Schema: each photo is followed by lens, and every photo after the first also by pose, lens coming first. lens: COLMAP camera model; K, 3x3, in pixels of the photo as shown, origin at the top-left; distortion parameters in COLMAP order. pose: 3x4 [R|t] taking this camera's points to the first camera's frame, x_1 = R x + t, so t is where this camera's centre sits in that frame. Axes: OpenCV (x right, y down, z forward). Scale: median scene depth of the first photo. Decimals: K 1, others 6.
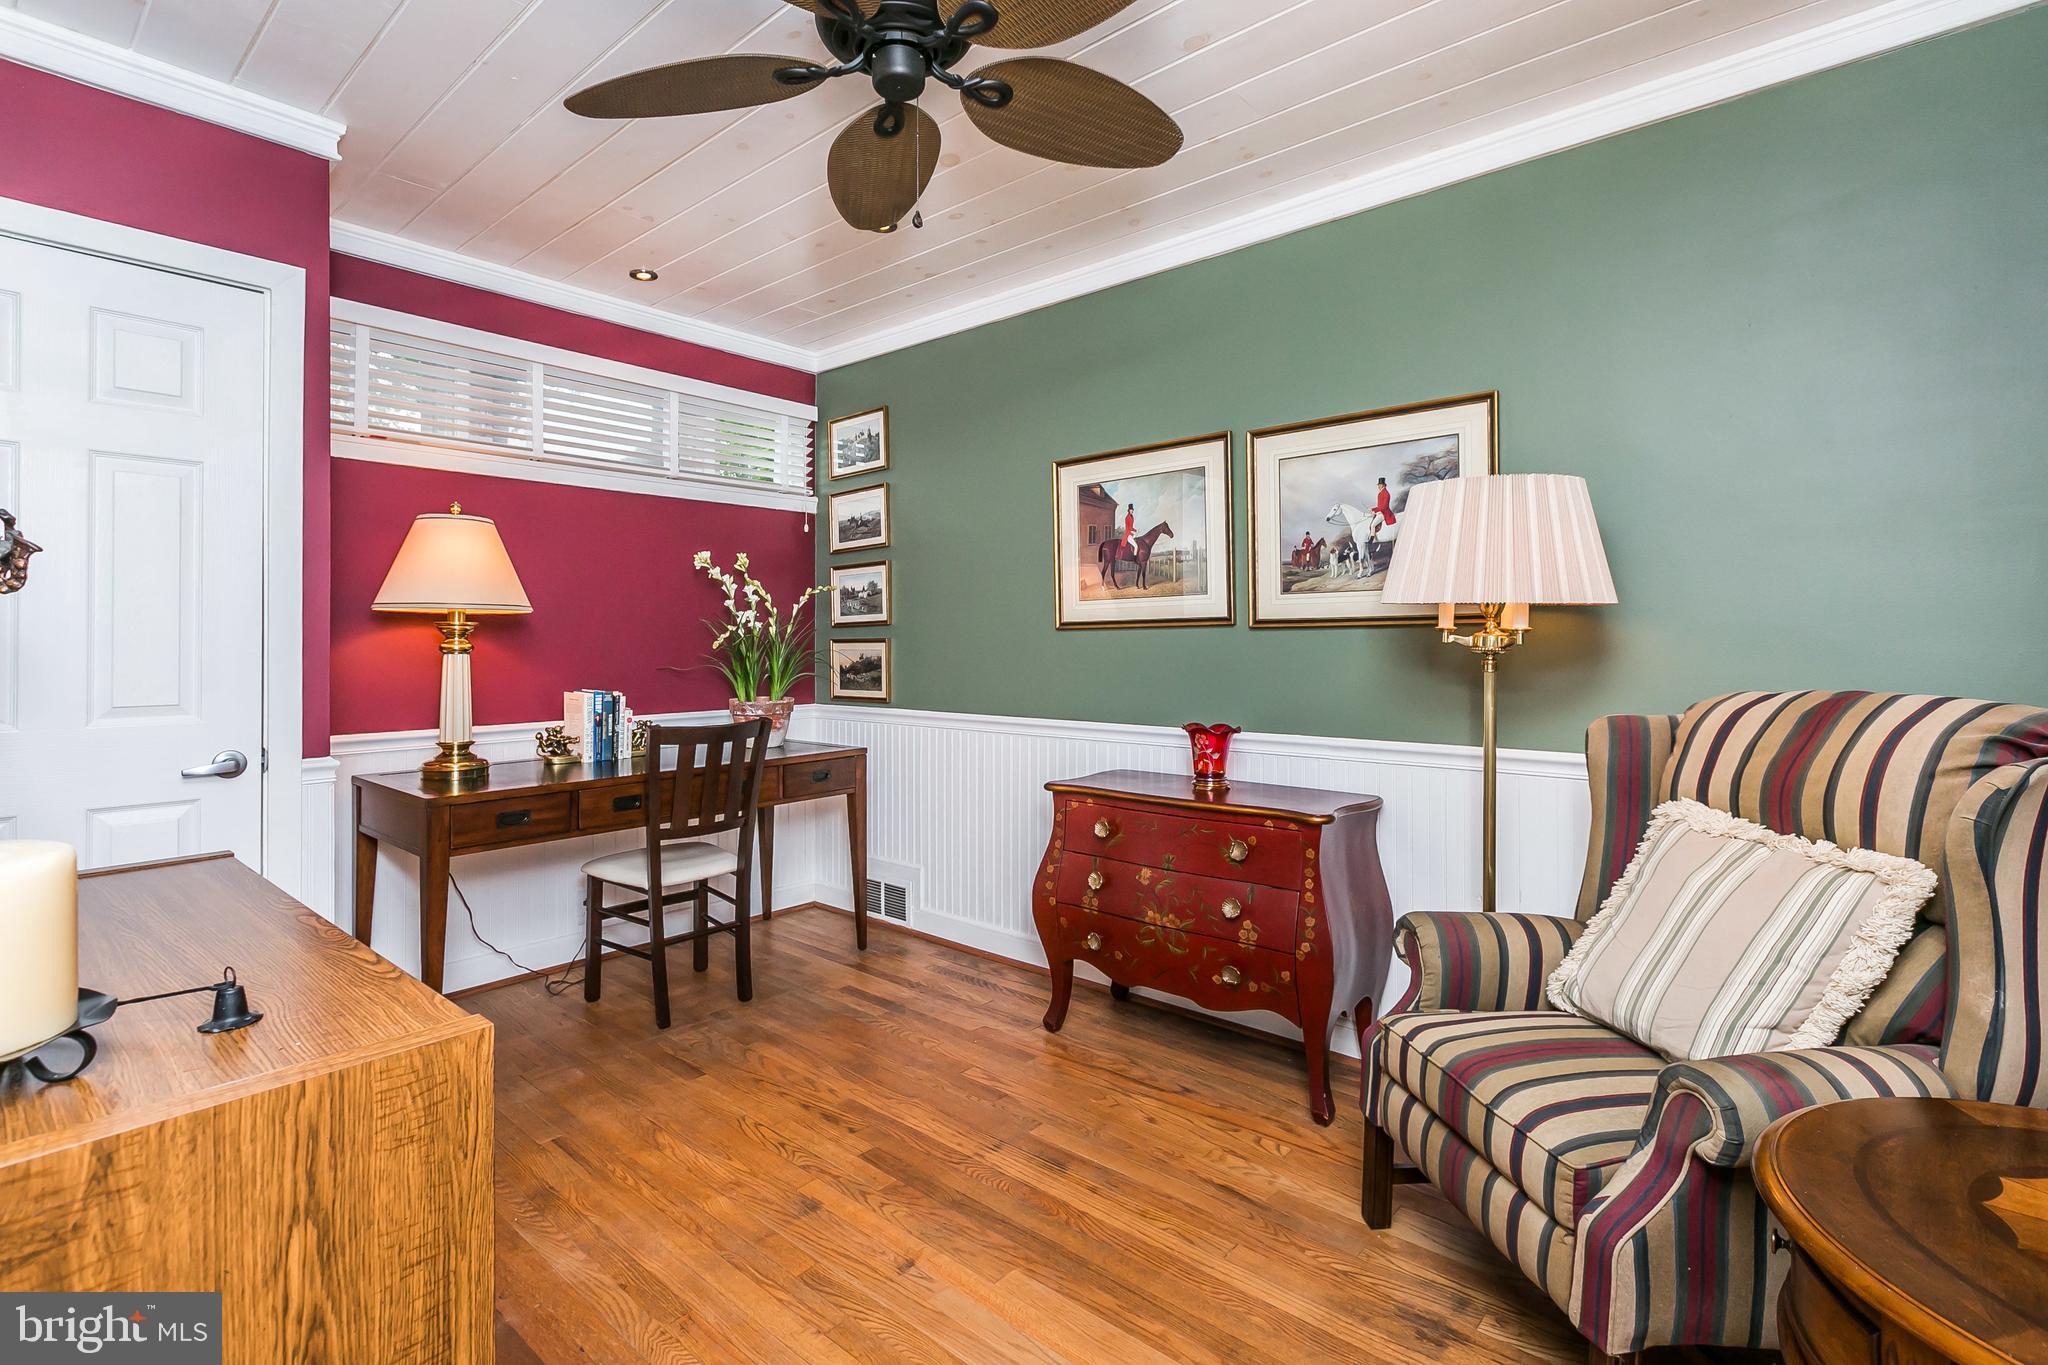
lens RADIAL K [[986.1, 0, 1017.3], [0, 986.1, 650.0], [0, 0, 1]] dist [0.001588, 0.000859]
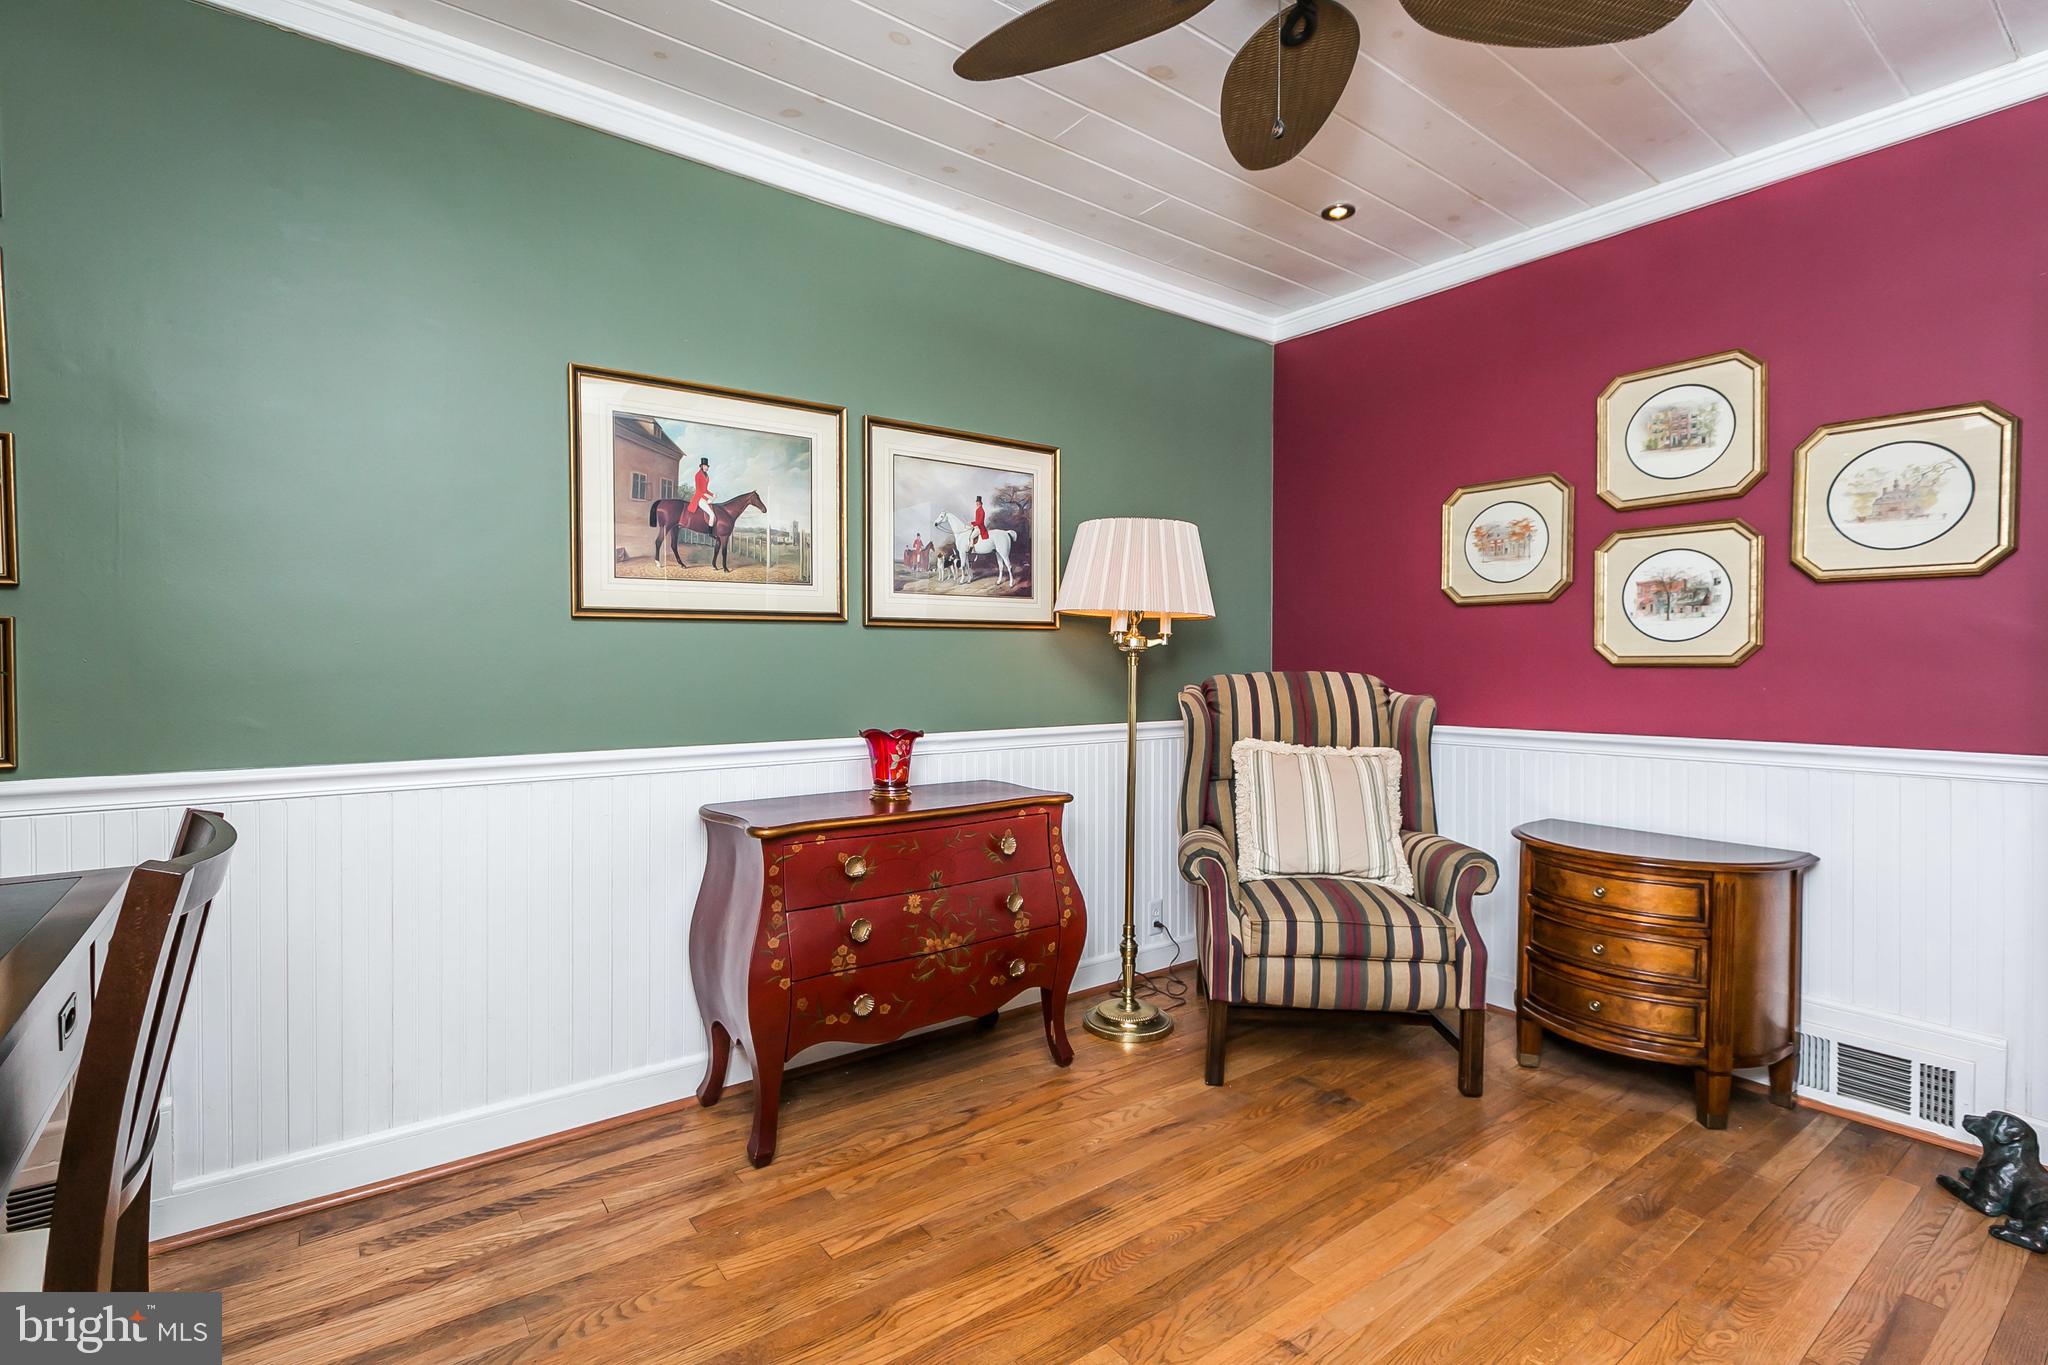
lens RADIAL K [[926.0, 0, 1024.0], [0, 926.0, 682.5], [0, 0, 1]] dist [-0.001107, 0.000556]
pose [[0.204405, -0.018313, 0.978715, -0.609300], [0.008306, 0.999821, 0.016973, 0.018147], [-0.978851, 0.004660, 0.204521, 0.687203]]
